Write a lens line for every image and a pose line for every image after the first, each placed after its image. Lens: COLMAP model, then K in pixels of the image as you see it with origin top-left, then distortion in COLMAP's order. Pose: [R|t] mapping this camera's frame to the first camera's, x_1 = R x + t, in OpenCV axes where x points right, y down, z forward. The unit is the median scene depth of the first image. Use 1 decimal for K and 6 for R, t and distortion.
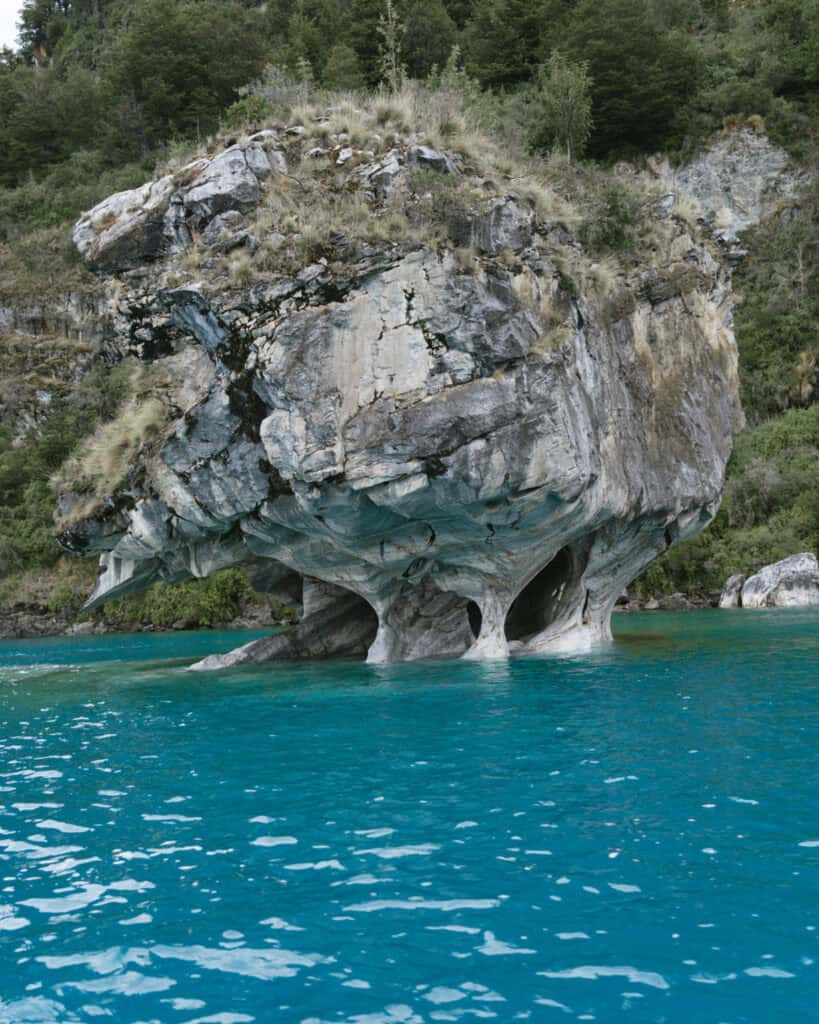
lens RADIAL K [[1178.7, 0, 373.4], [0, 1178.7, 509.6], [0, 0, 1]] dist [0.019085, -0.003699]
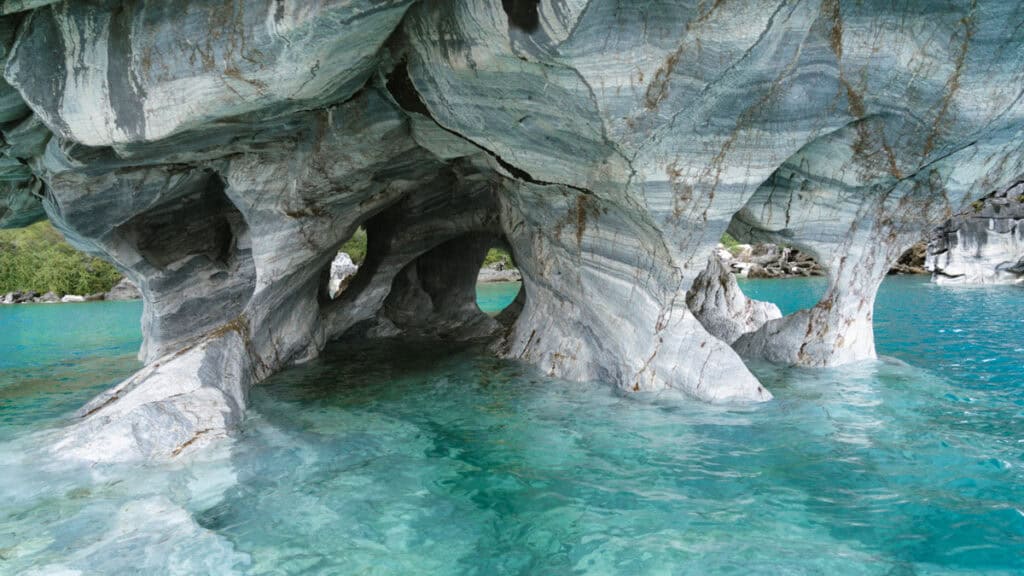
lens RADIAL K [[697.2, 0, 512.8], [0, 697.2, 307.0], [0, 0, 1]] dist [-0.024240, 0.006077]
pose [[0.701380, -0.014808, 0.712634, -0.250015], [-0.054839, 0.995700, 0.074663, 0.099047], [-0.710675, -0.091447, 0.697552, 1.017605]]
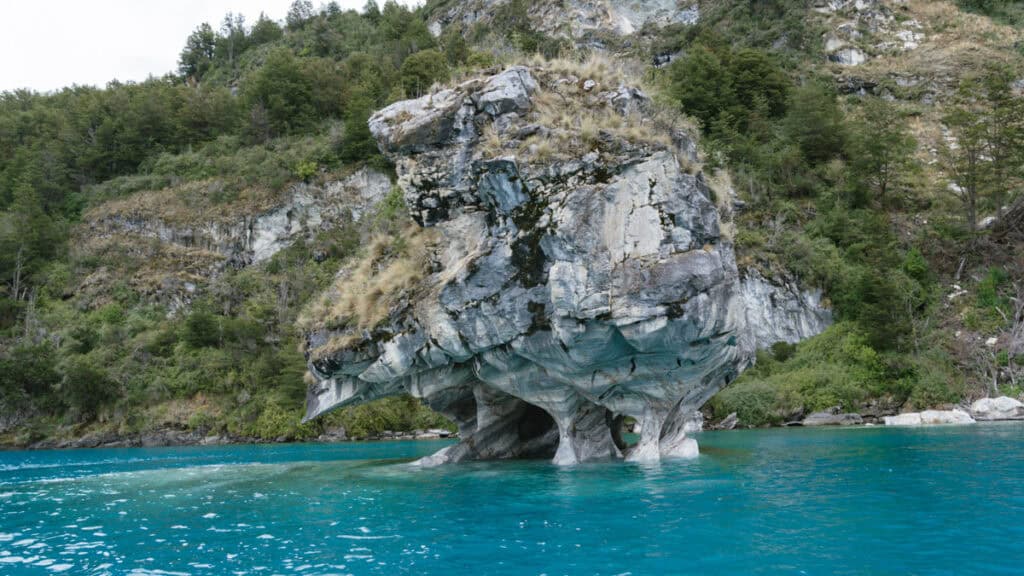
lens RADIAL K [[697.2, 0, 512.8], [0, 697.2, 307.0], [0, 0, 1]] dist [-0.024240, 0.006077]
pose [[0.979848, 0.050642, 0.193216, -0.251797], [-0.031854, 0.994564, -0.099139, 0.038238], [-0.197186, 0.090987, 0.976135, 0.254814]]
